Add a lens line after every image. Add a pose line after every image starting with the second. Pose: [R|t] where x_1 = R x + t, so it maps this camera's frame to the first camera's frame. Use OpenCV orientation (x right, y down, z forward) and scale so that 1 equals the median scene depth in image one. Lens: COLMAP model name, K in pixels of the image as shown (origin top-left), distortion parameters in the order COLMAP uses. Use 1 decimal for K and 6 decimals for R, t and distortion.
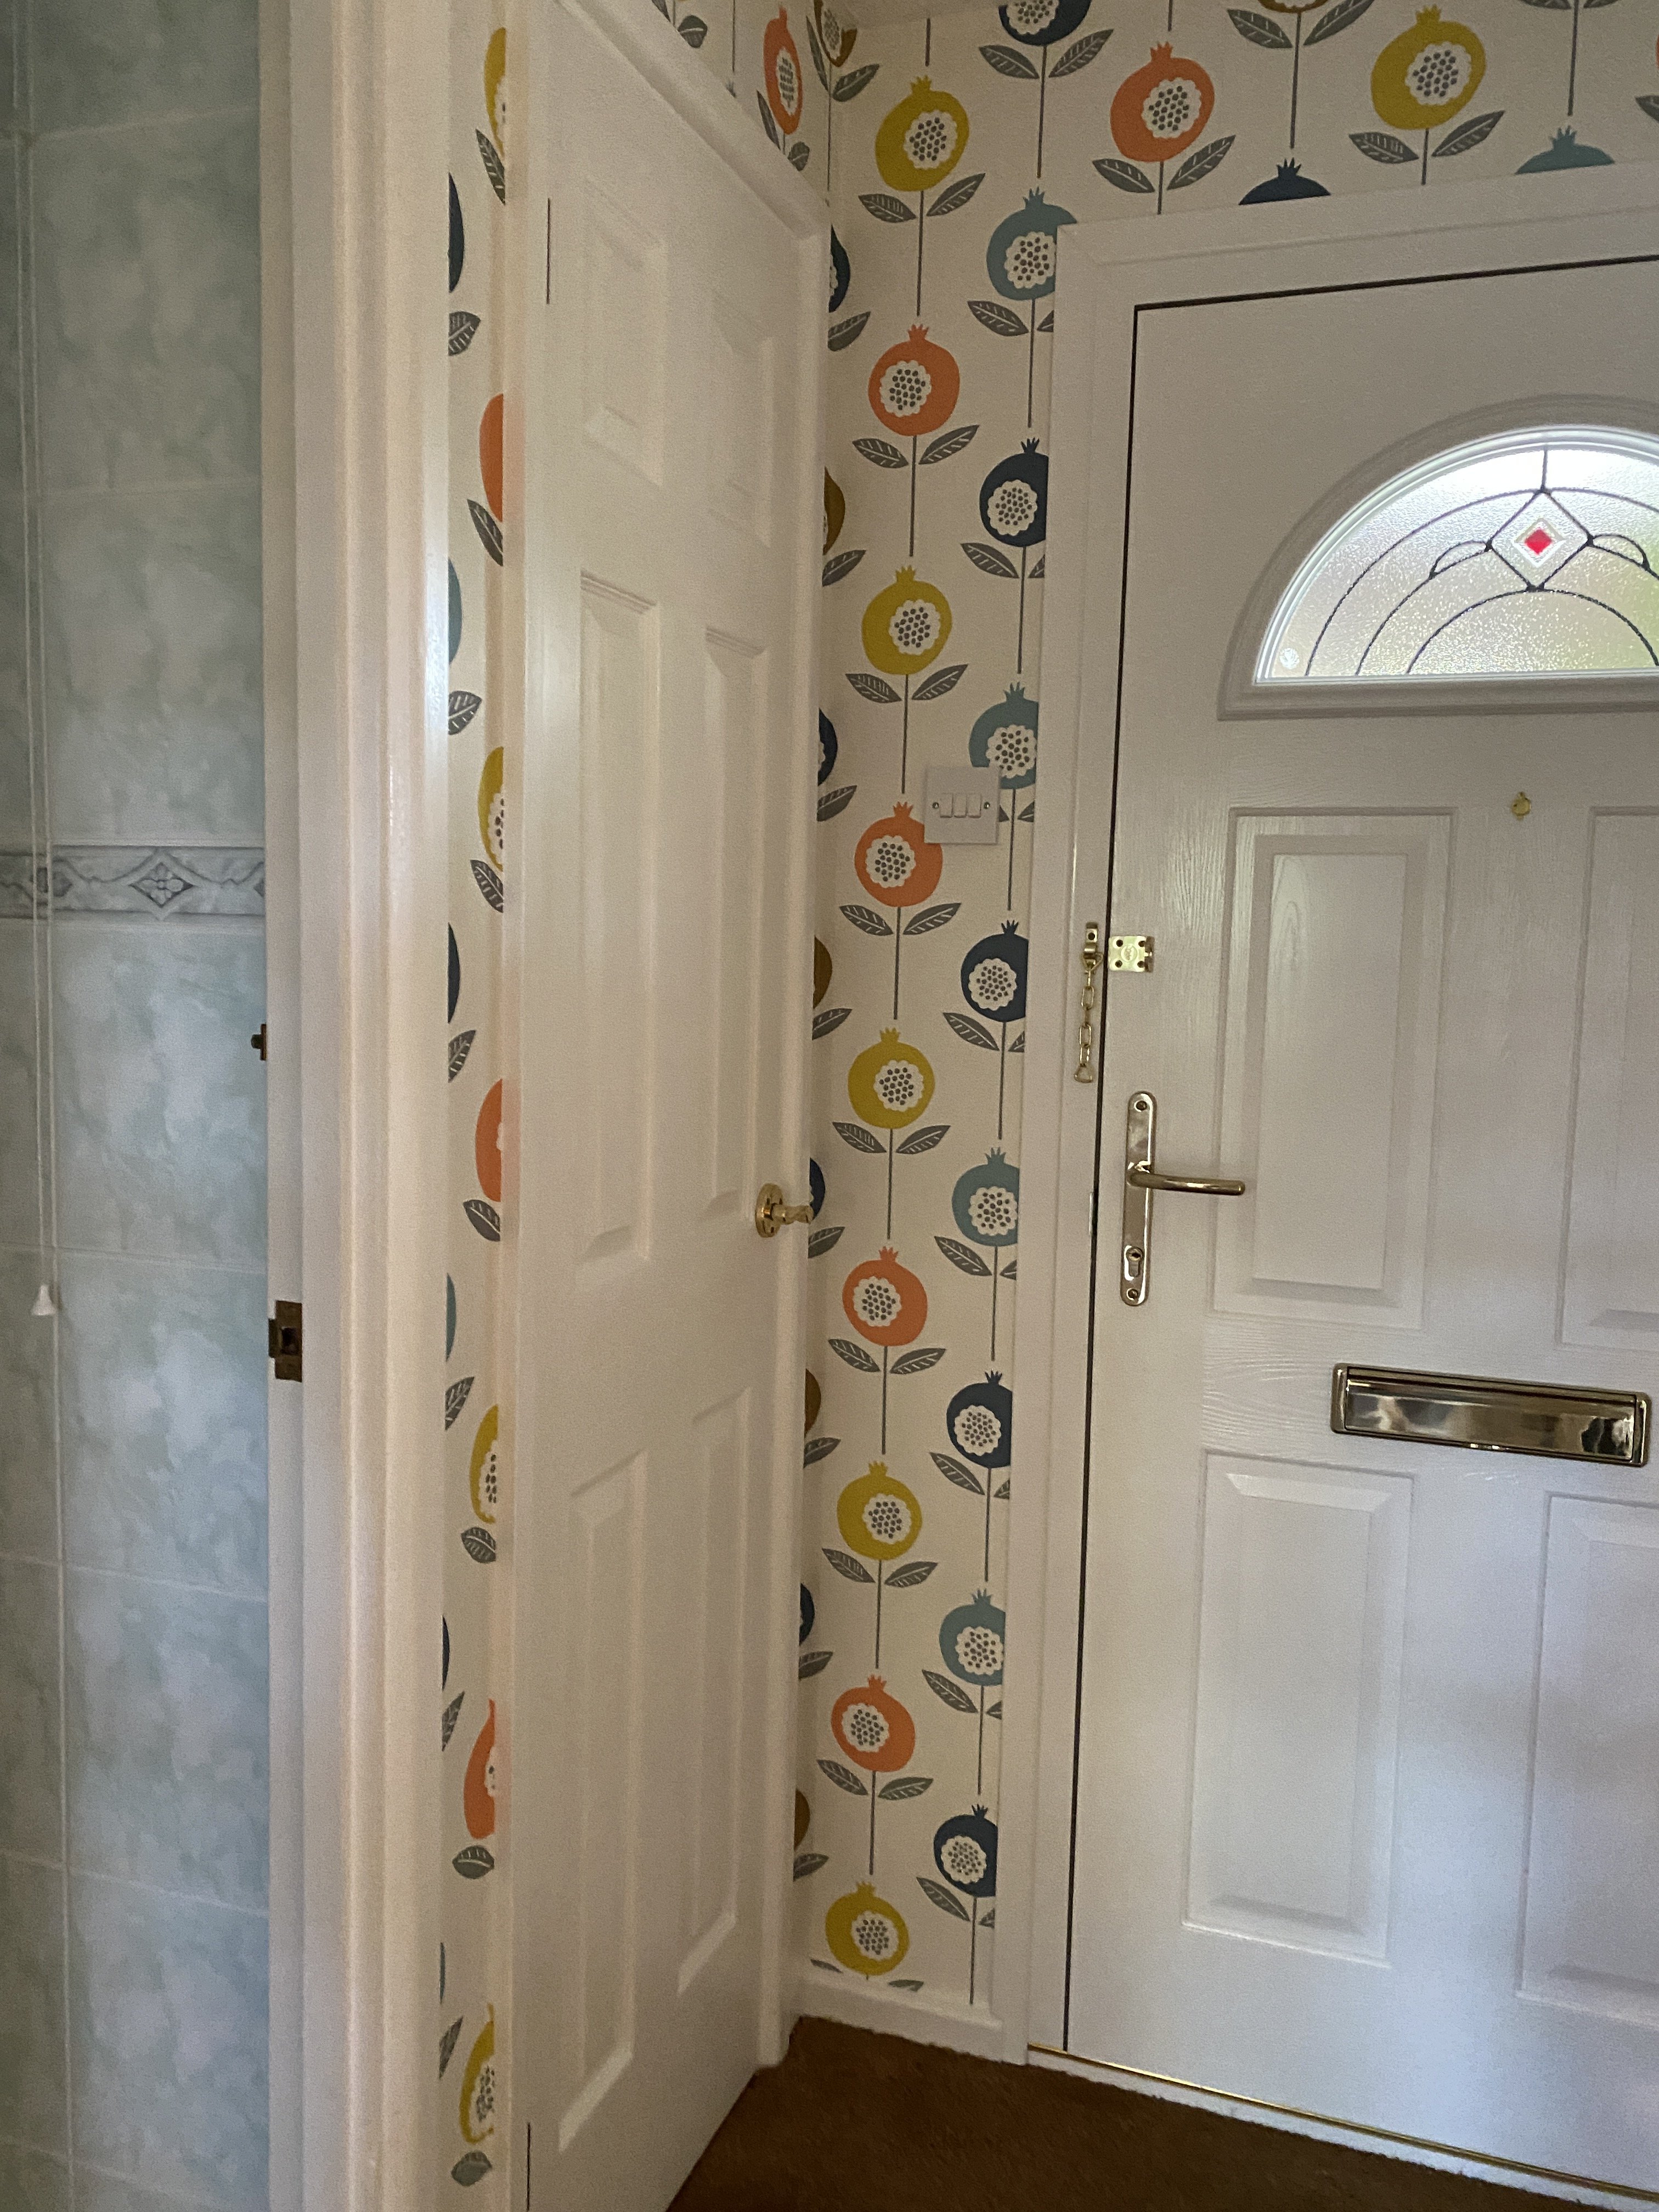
lens RADIAL K [[1679.4, 0, 819.7], [0, 1679.4, 1102.8], [0, 0, 1]] dist [0.006326, -0.002902]
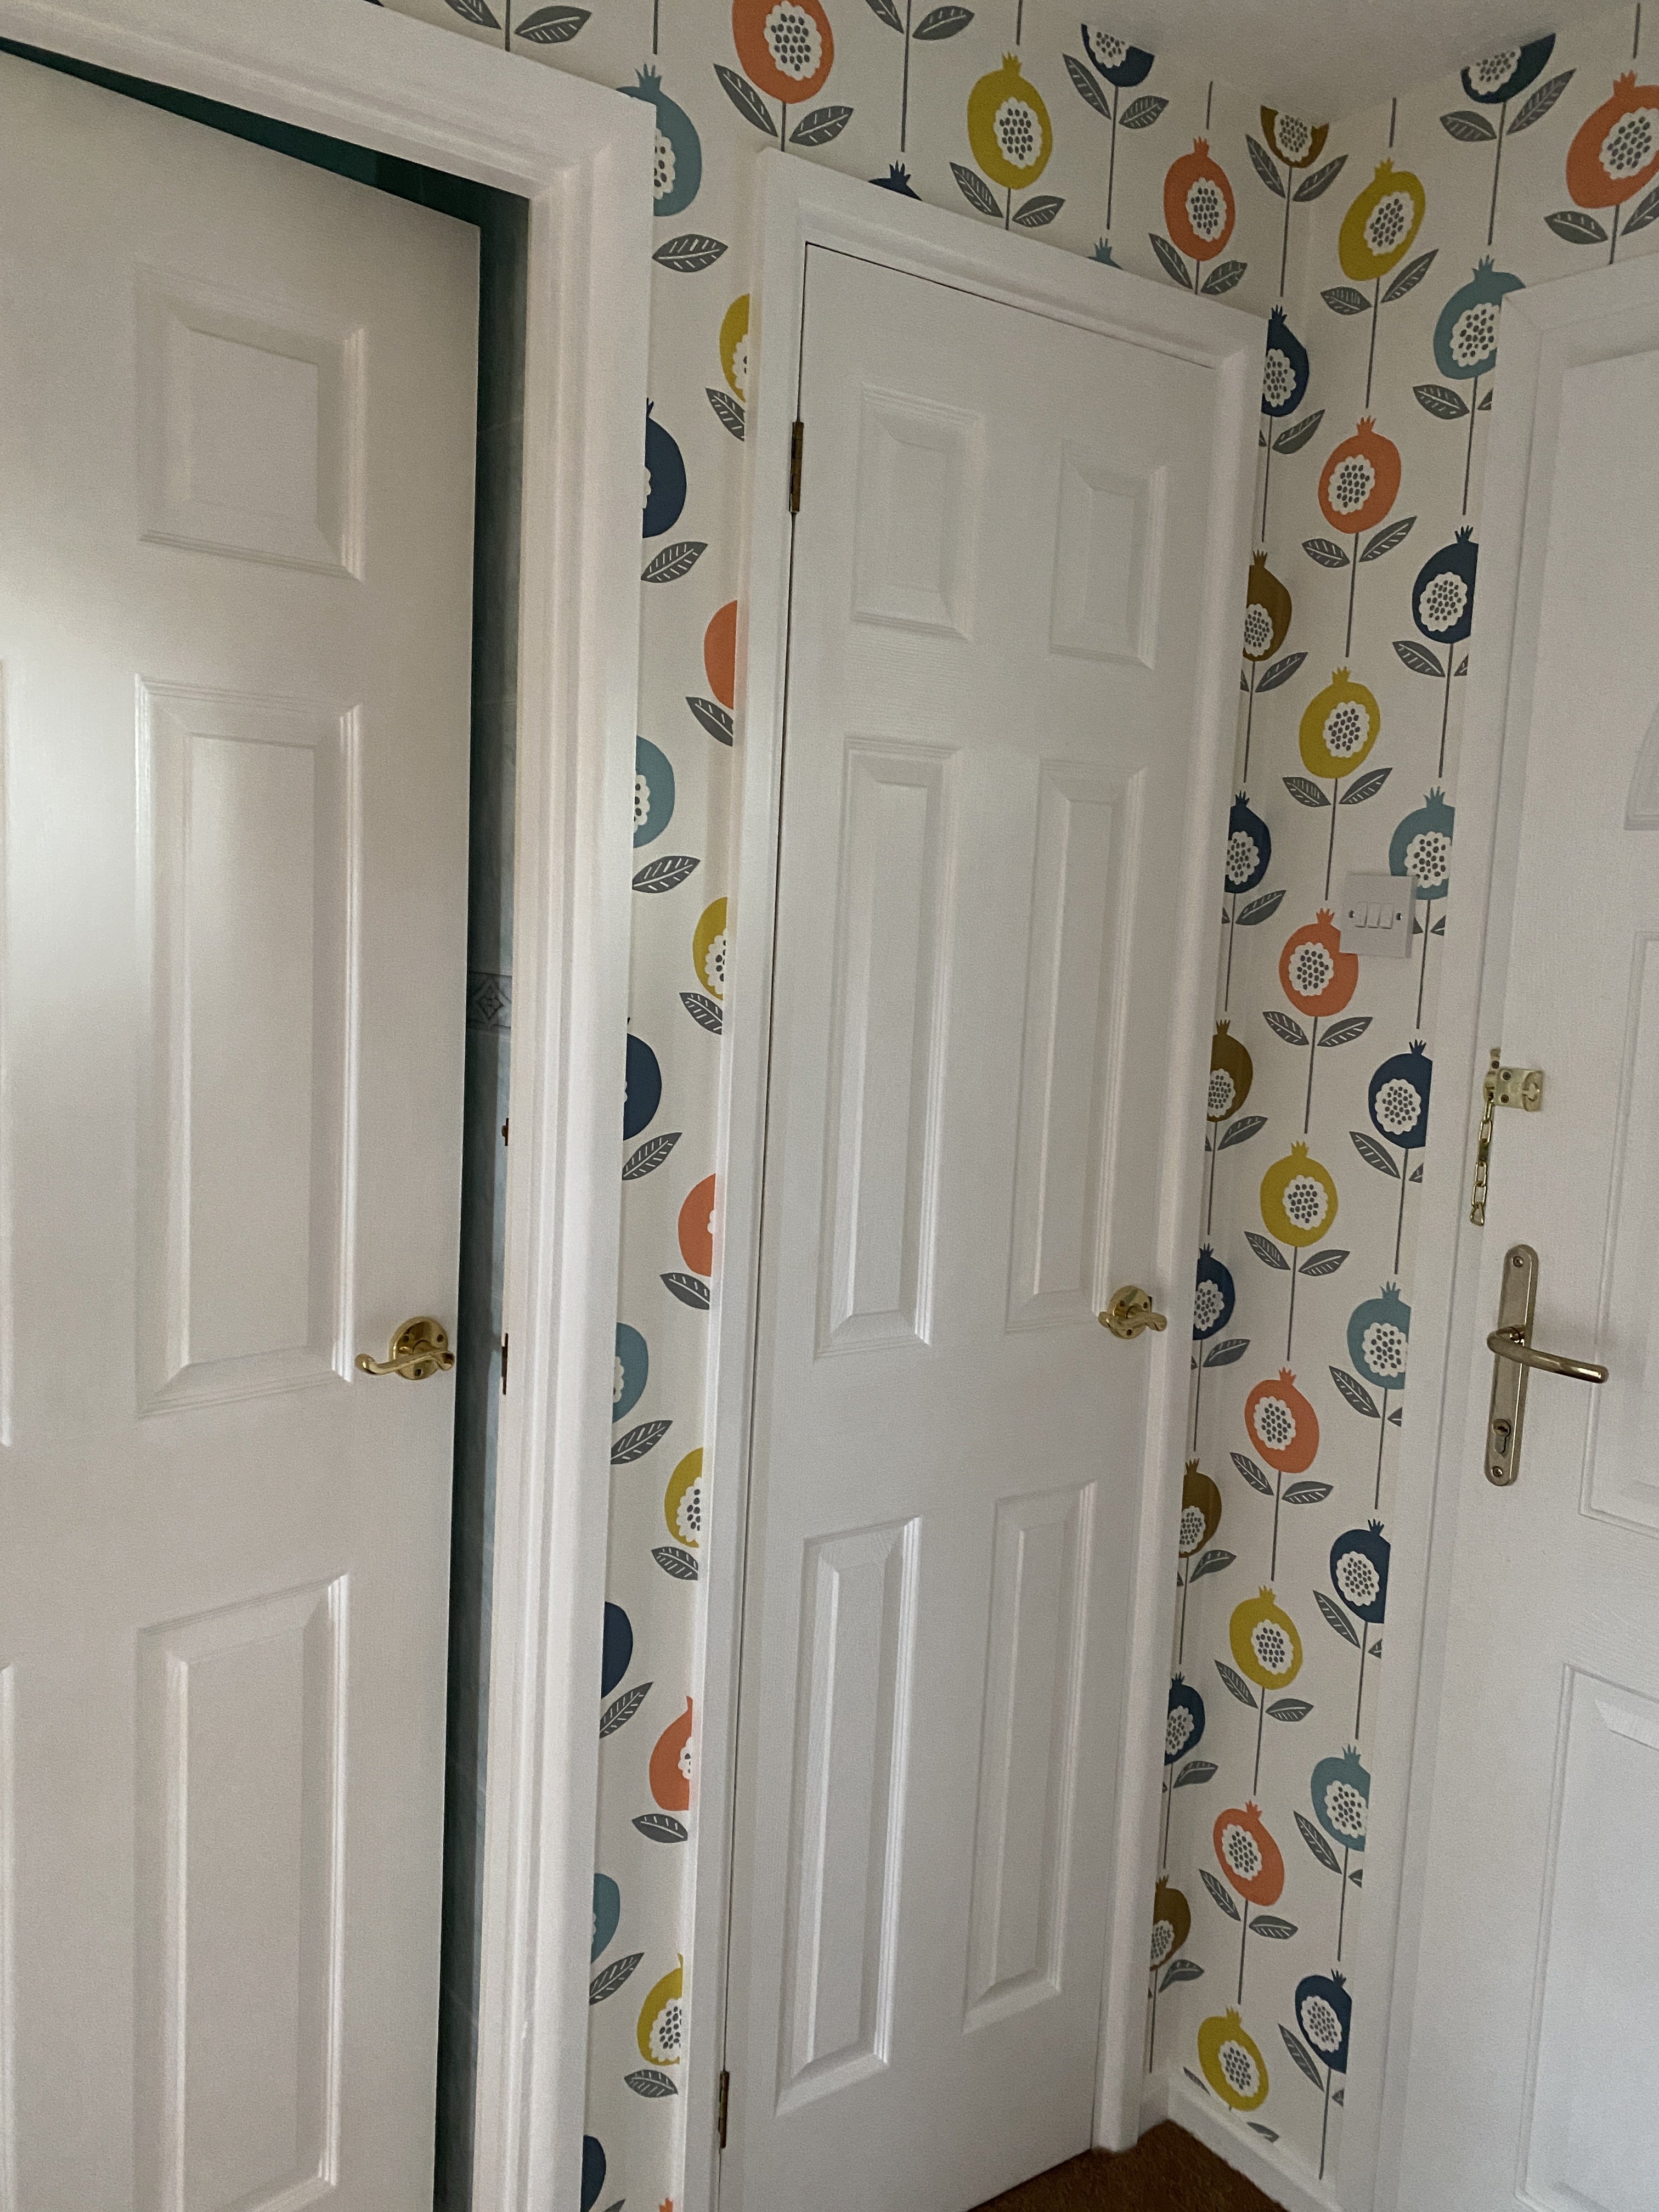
lens RADIAL K [[1689.6, 0, 818.8], [0, 1689.6, 1091.7], [0, 0, 1]] dist [0.013227, -0.010237]
pose [[0.828267, 0.078059, -0.554870, 0.365298], [-0.084020, 0.996355, 0.014748, -0.066635], [0.553999, 0.034405, 0.831806, 0.035373]]
